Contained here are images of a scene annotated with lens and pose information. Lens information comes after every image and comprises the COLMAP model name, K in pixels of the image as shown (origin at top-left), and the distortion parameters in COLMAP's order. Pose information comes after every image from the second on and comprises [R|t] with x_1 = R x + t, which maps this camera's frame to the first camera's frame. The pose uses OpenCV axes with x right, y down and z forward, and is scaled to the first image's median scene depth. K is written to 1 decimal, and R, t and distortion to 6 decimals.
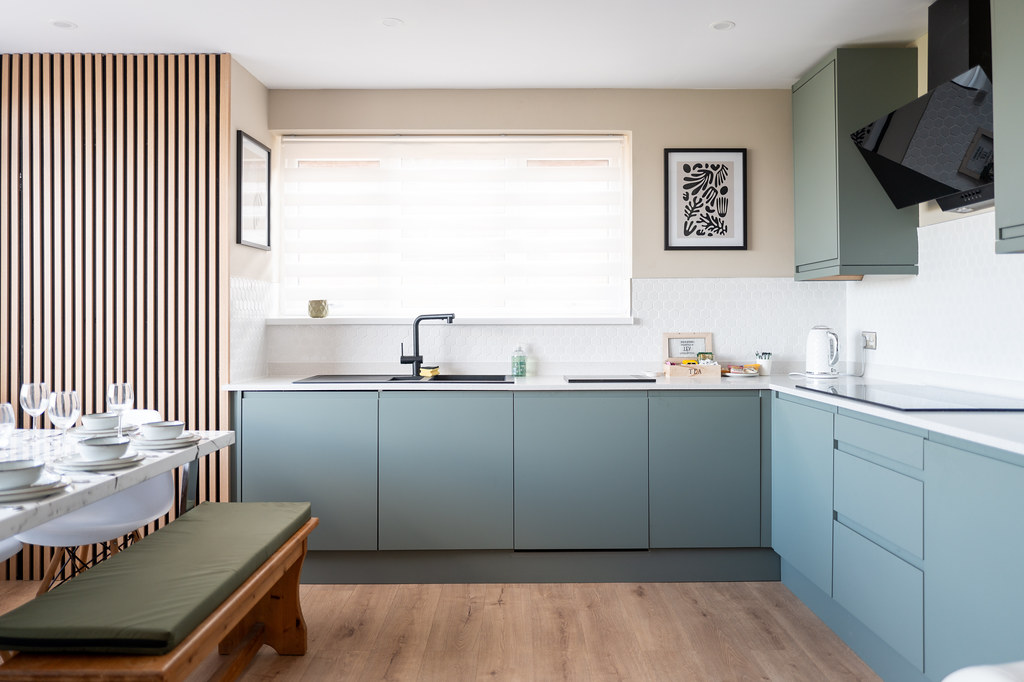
lens RADIAL K [[792.4, 0, 514.2], [0, 792.4, 308.0], [0, 0, 1]] dist [0.002732, 0.001482]
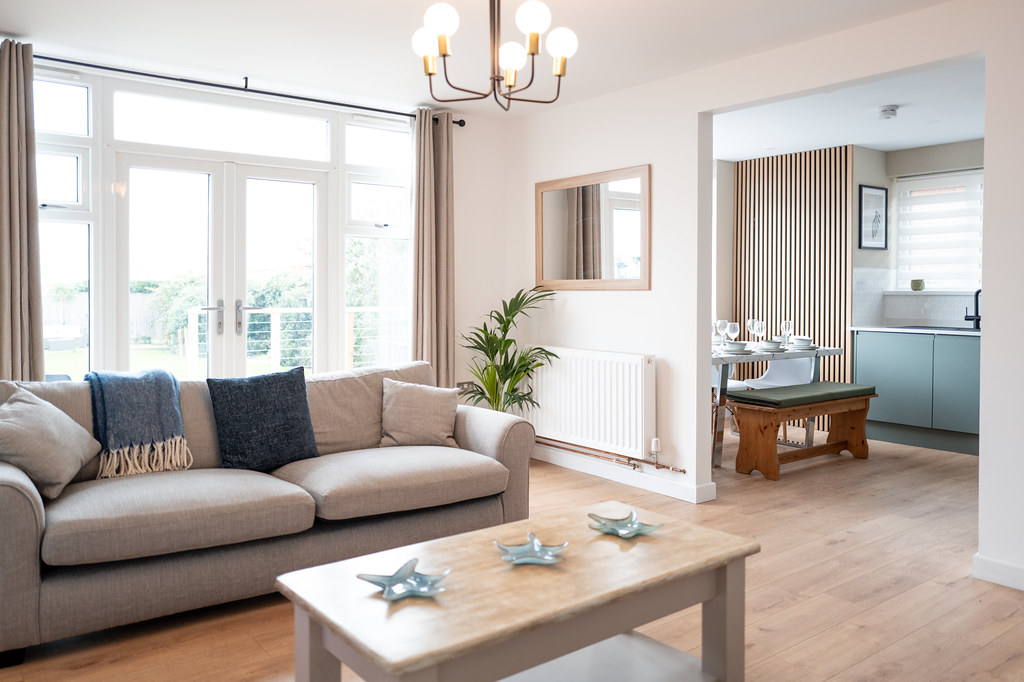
lens RADIAL K [[792.4, 0, 514.2], [0, 792.4, 308.0], [0, 0, 1]] dist [0.002732, 0.001482]
pose [[0.610952, 0.022540, -0.791347, 0.582798], [0.004472, 0.999480, 0.031921, -0.008149], [0.791655, -0.023041, 0.610534, -0.693237]]
